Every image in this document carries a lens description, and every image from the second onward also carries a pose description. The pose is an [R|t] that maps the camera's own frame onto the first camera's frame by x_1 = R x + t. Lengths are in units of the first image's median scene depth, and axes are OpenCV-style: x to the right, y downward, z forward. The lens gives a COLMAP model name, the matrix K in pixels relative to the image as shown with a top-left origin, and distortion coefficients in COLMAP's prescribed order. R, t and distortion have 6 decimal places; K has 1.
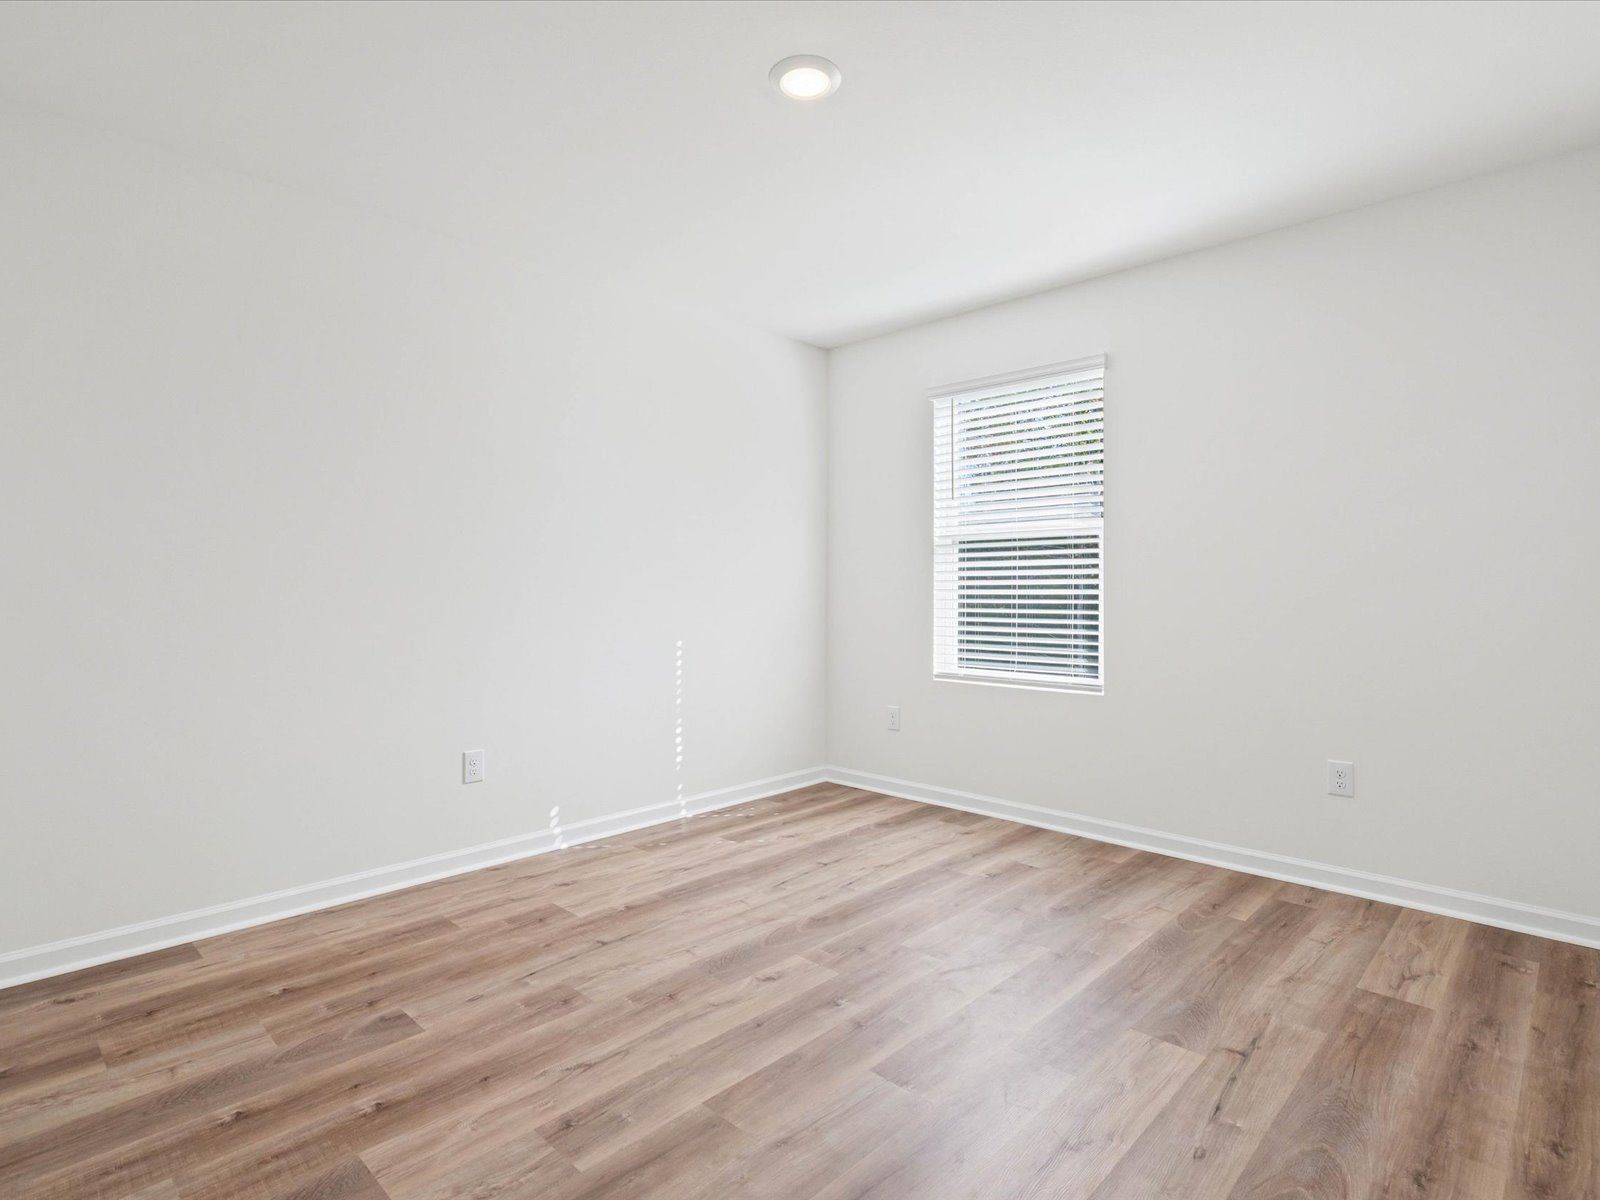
lens RADIAL K [[853.1, 0, 800.0], [0, 853.1, 600.0], [0, 0, 1]] dist [0.001382, 0.001148]
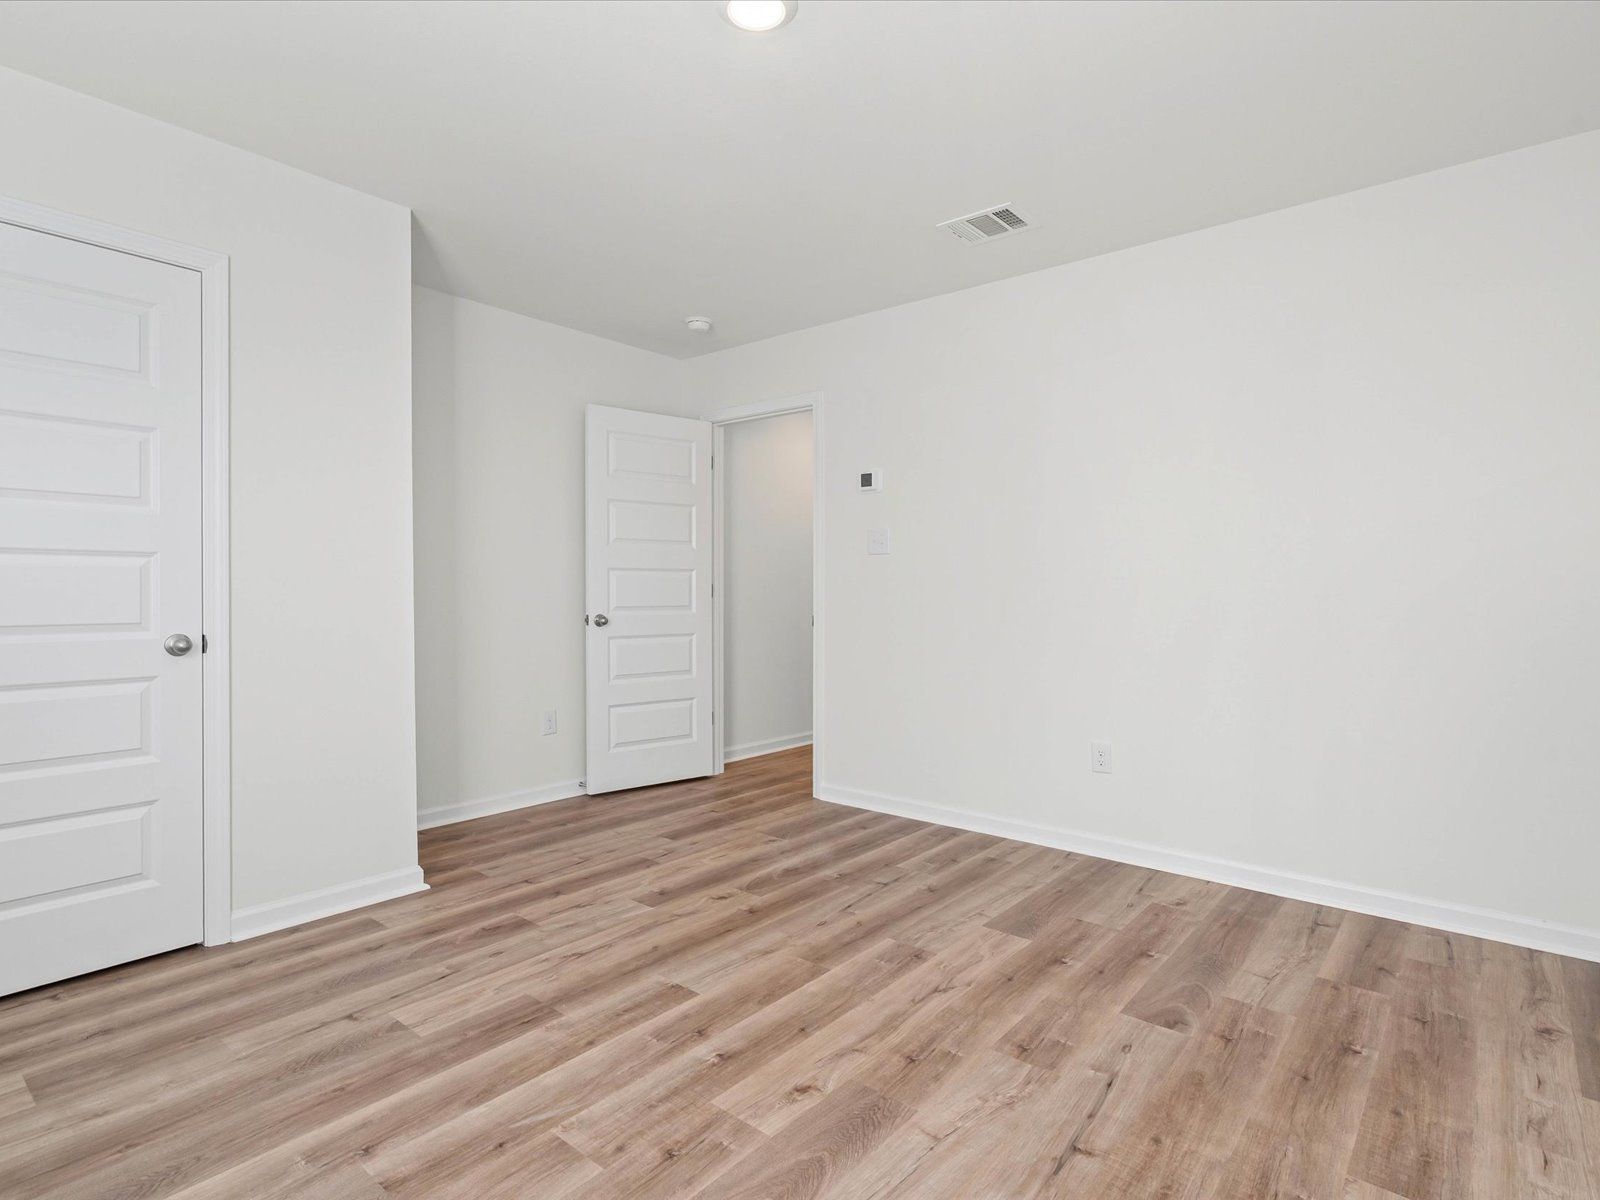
lens RADIAL K [[853.1, 0, 800.0], [0, 853.1, 600.0], [0, 0, 1]] dist [0.001382, 0.001148]
pose [[-0.997505, -0.003273, -0.070525, 0.024970], [-0.005110, 0.999652, 0.025882, -0.023350], [0.070416, 0.026178, -0.997174, 1.916867]]
